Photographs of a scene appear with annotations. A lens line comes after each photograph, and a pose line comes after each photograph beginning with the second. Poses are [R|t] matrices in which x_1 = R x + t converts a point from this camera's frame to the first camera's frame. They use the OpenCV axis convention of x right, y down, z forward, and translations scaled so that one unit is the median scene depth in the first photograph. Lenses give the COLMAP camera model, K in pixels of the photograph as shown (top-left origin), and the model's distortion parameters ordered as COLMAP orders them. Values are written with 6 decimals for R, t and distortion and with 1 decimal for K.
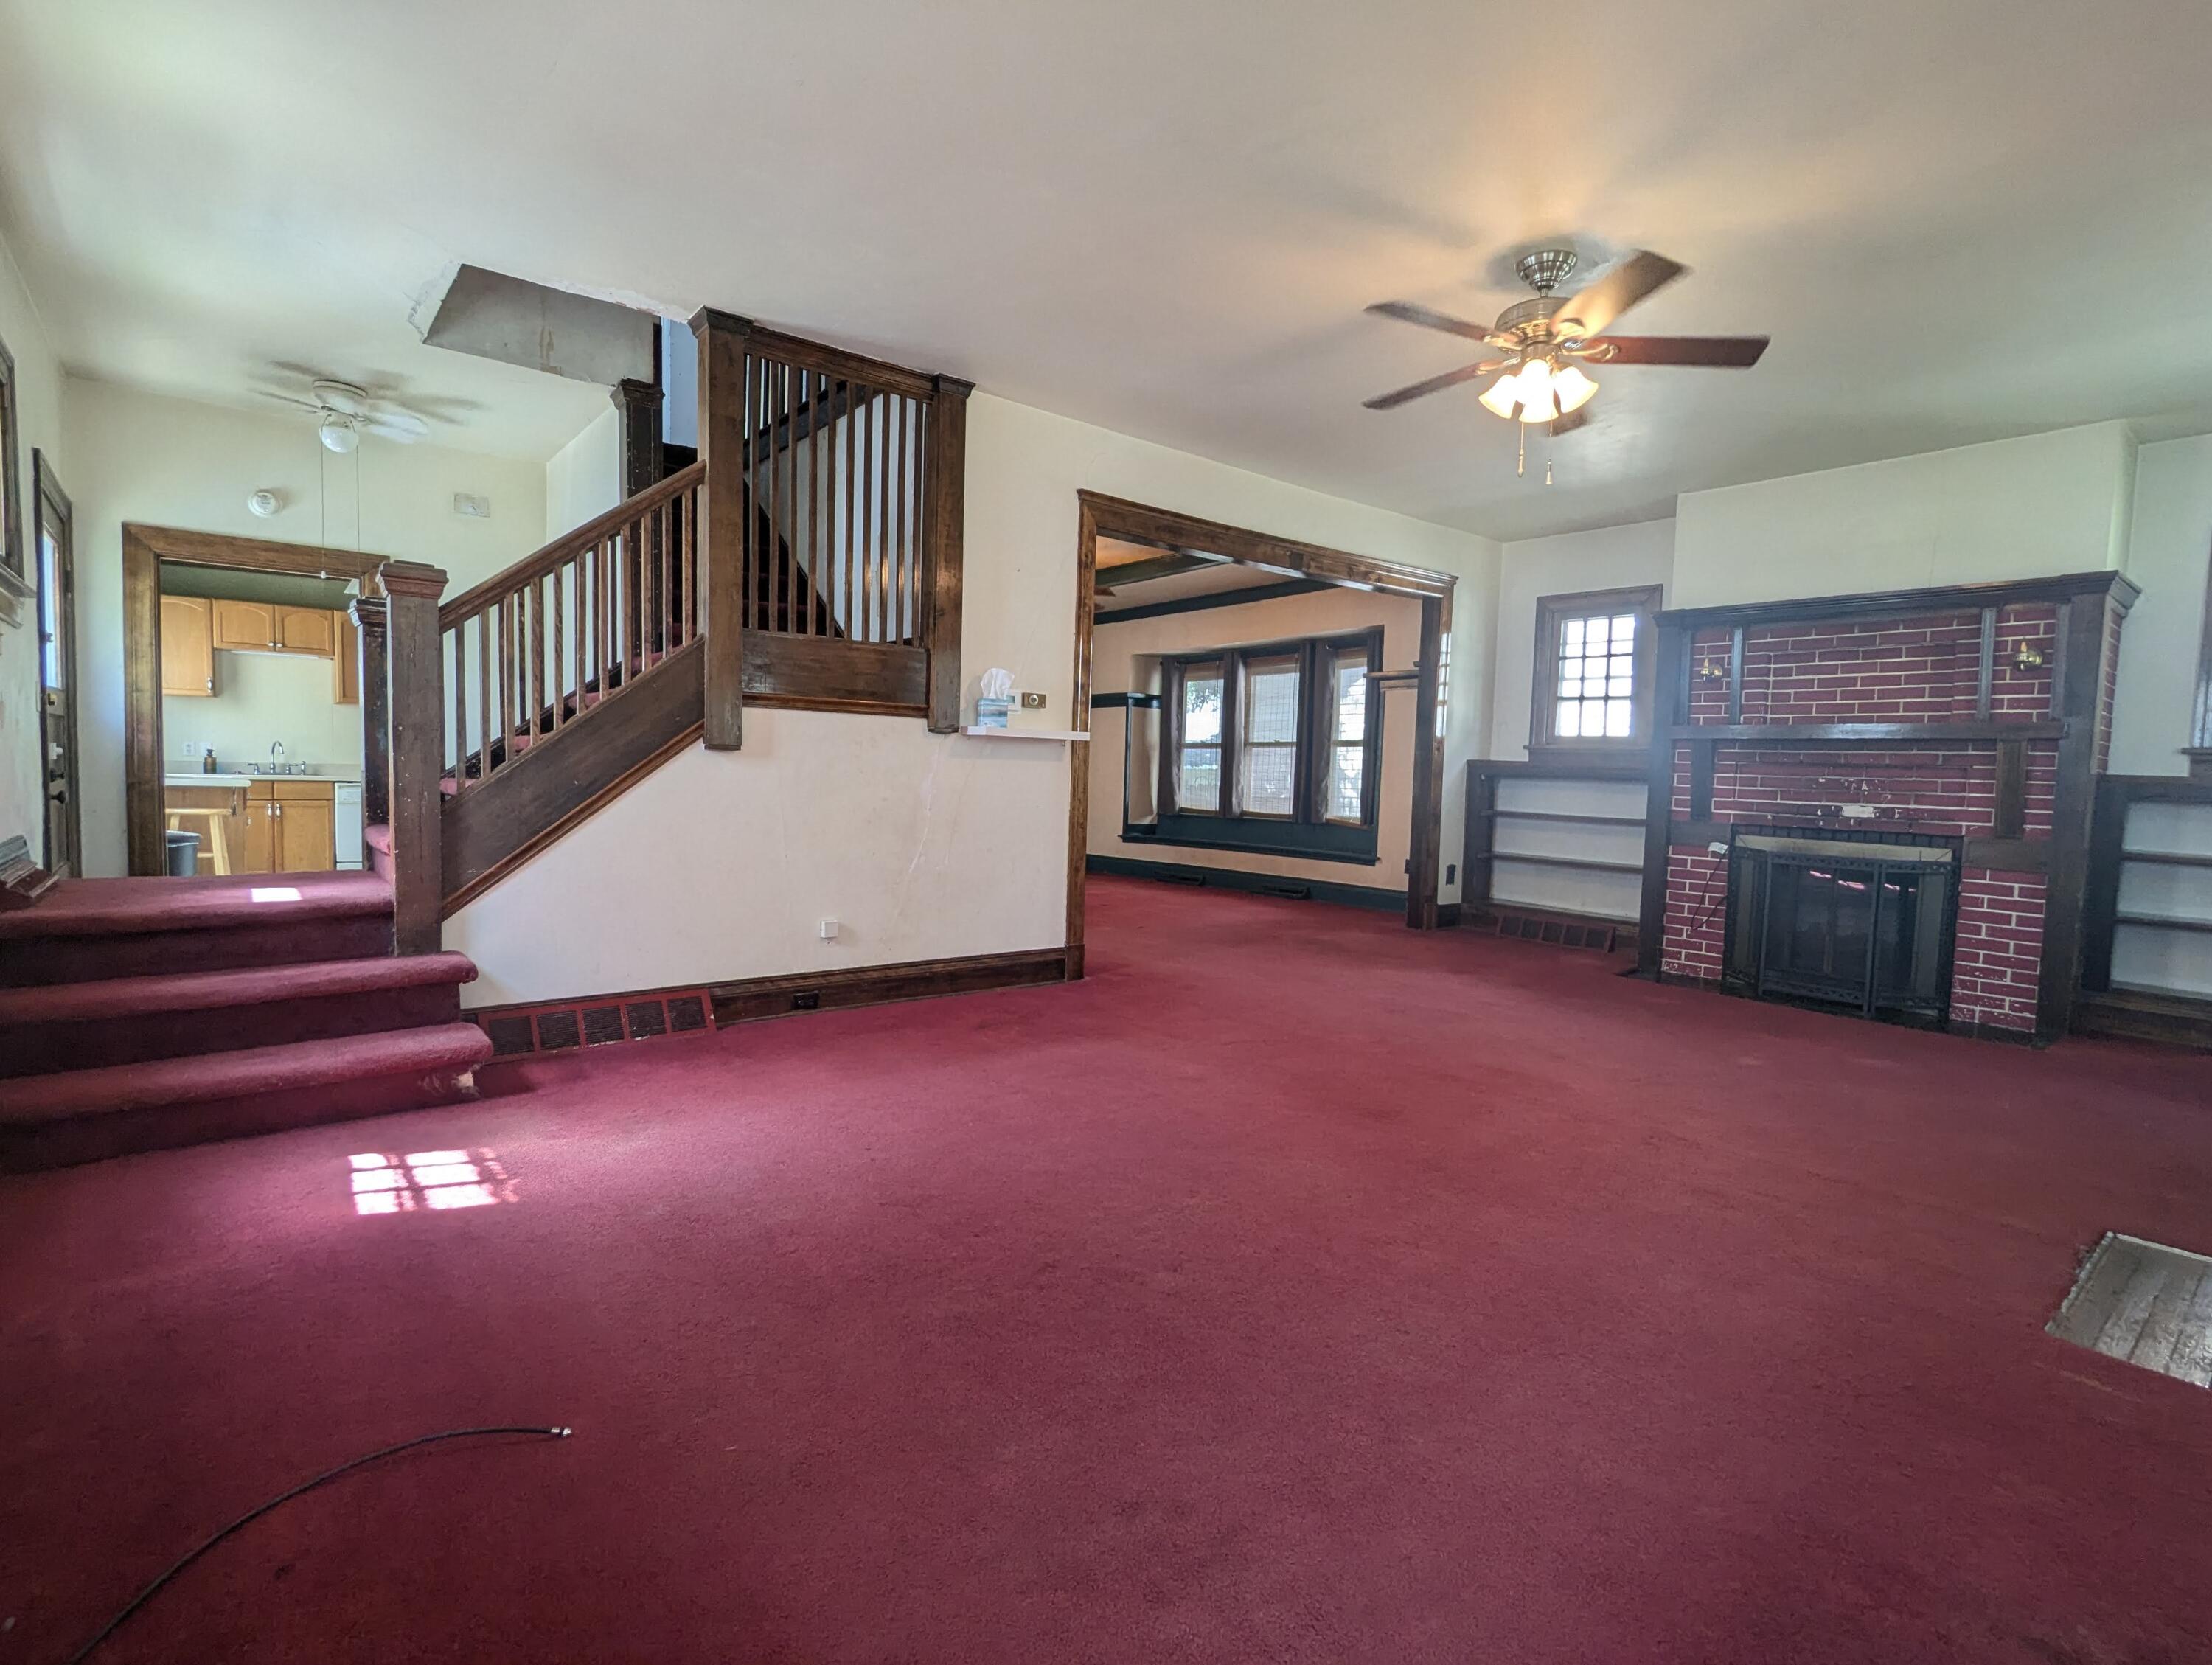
lens RADIAL K [[1054.8, 0, 1106.0], [0, 1054.8, 832.5], [0, 0, 1]] dist [0.021353, 0.000451]
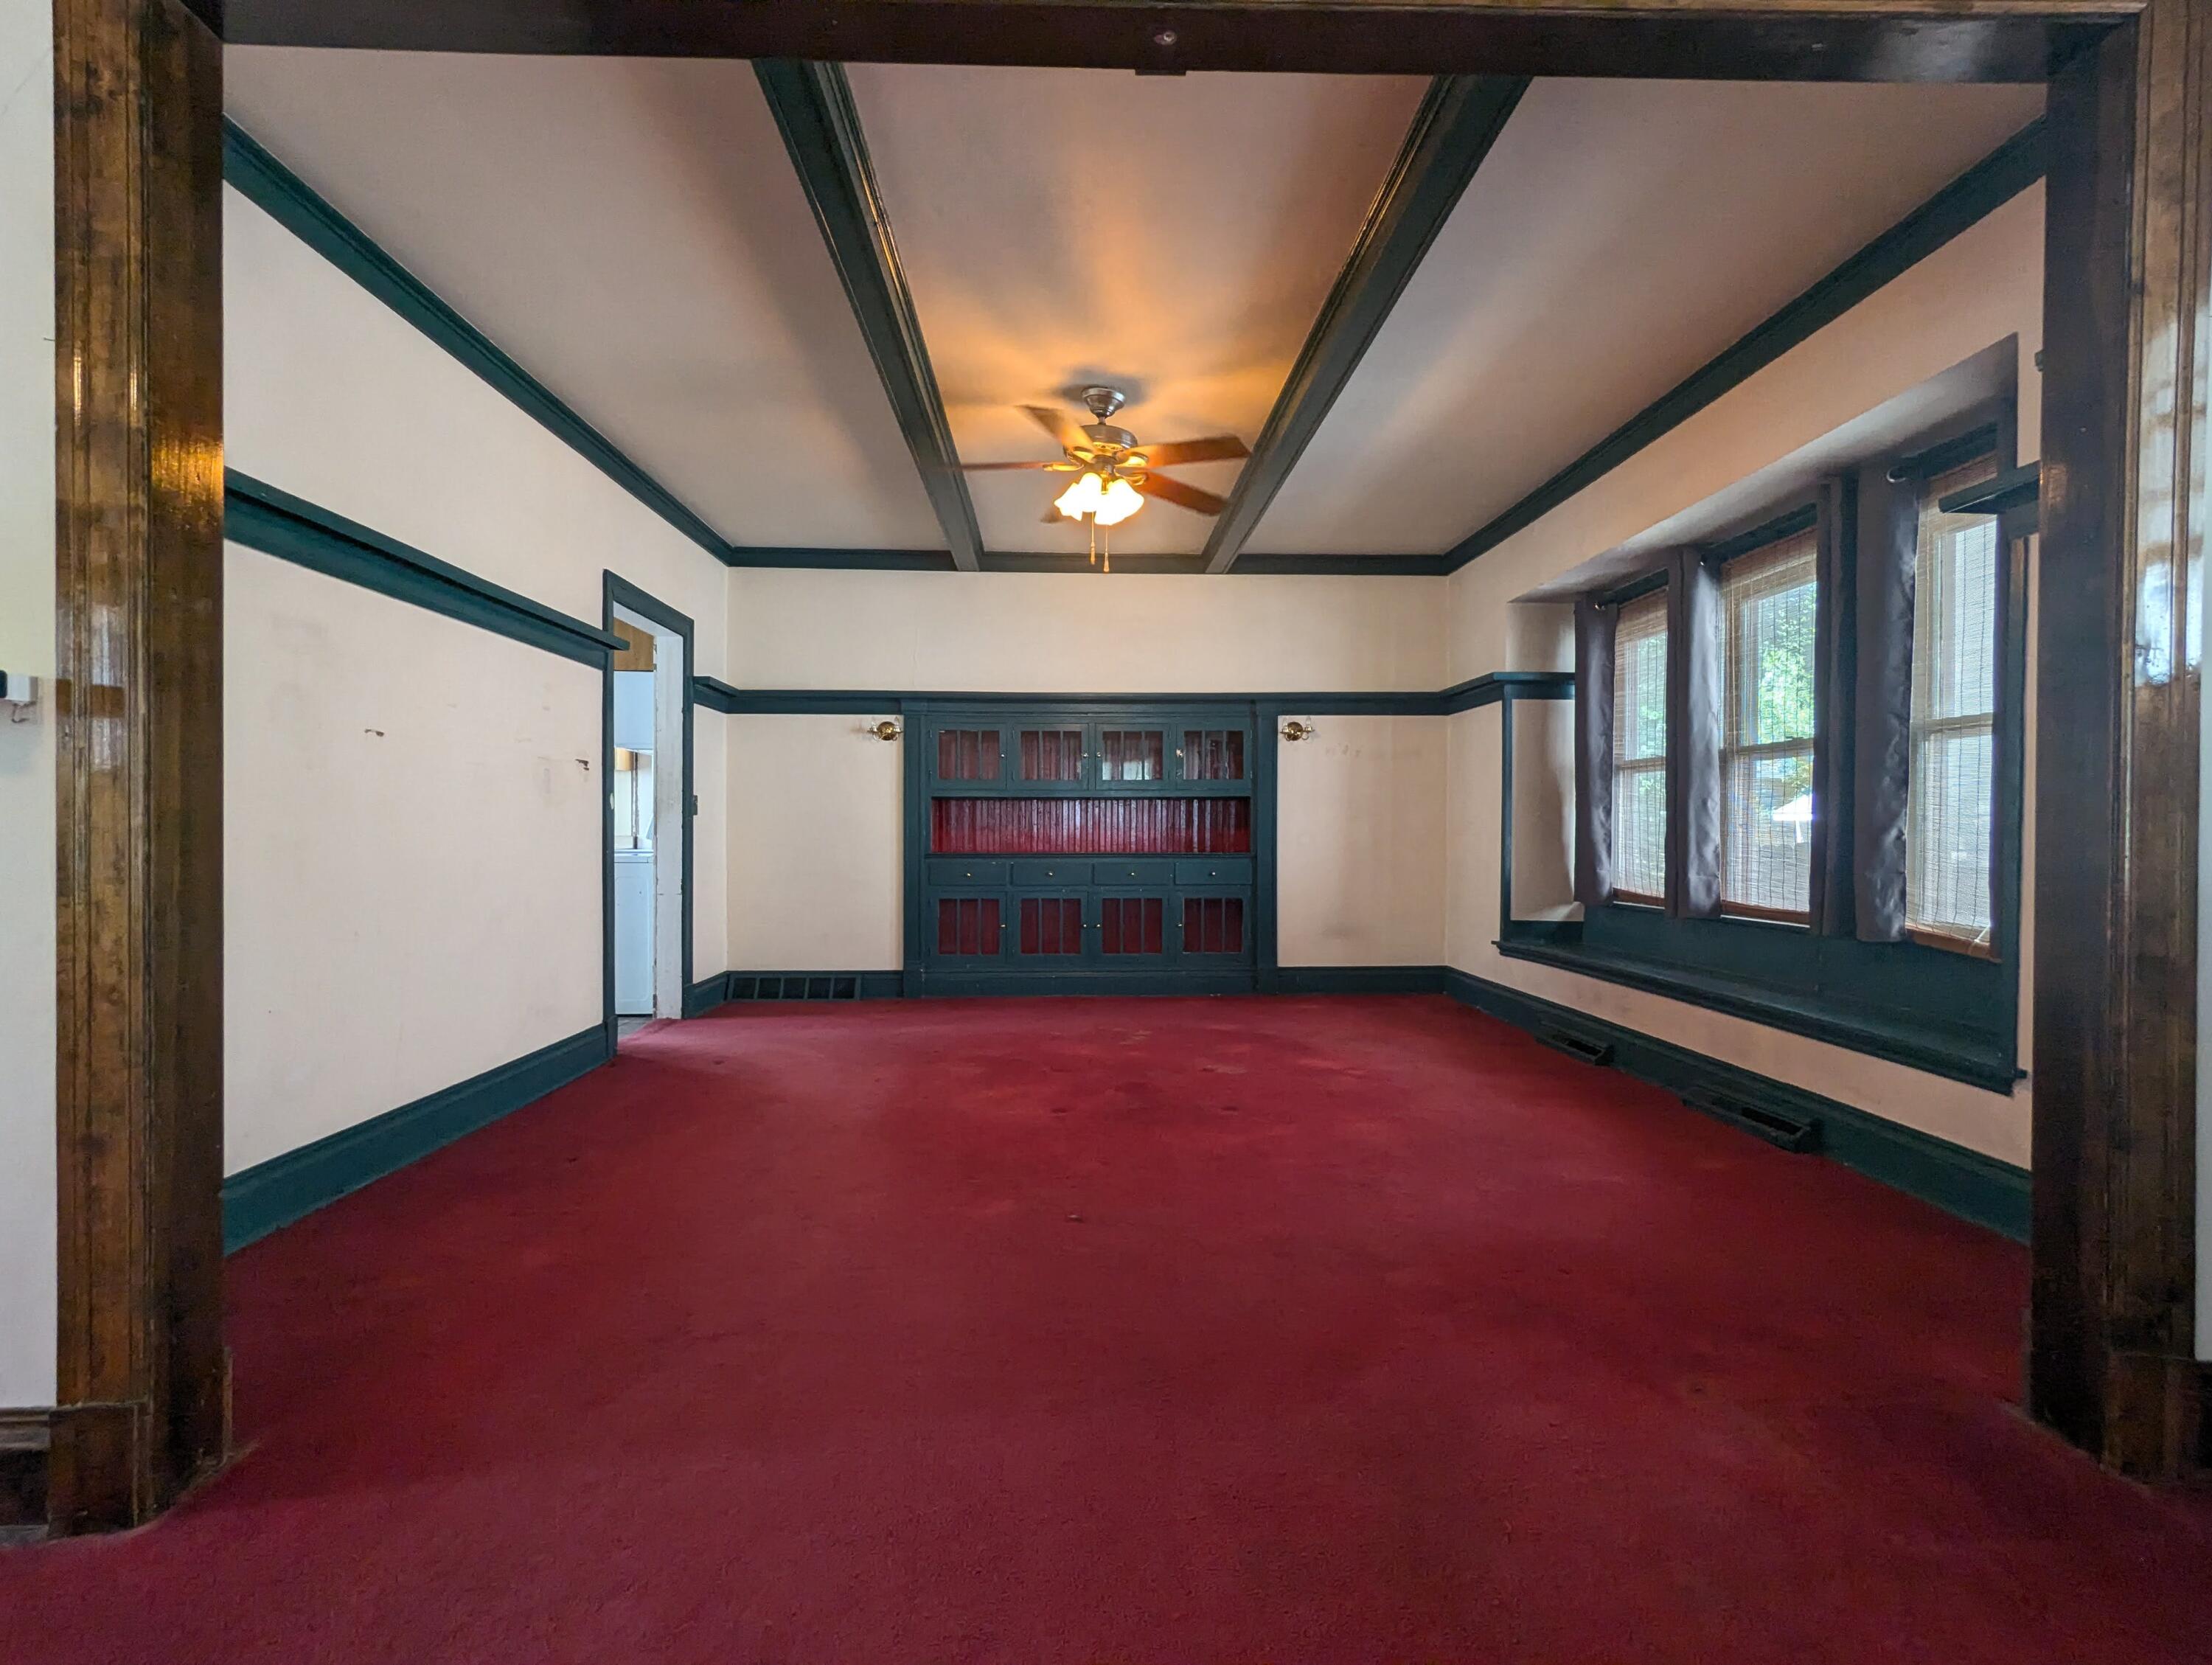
lens RADIAL K [[1055.1, 0, 1105.5], [0, 1055.1, 825.7], [0, 0, 1]] dist [-0.000716, 0.000120]
pose [[0.793596, -0.026005, -0.607889, 0.195652], [-0.015862, 0.997862, -0.063395, -0.020183], [0.608238, 0.059953, 0.791487, 0.491483]]
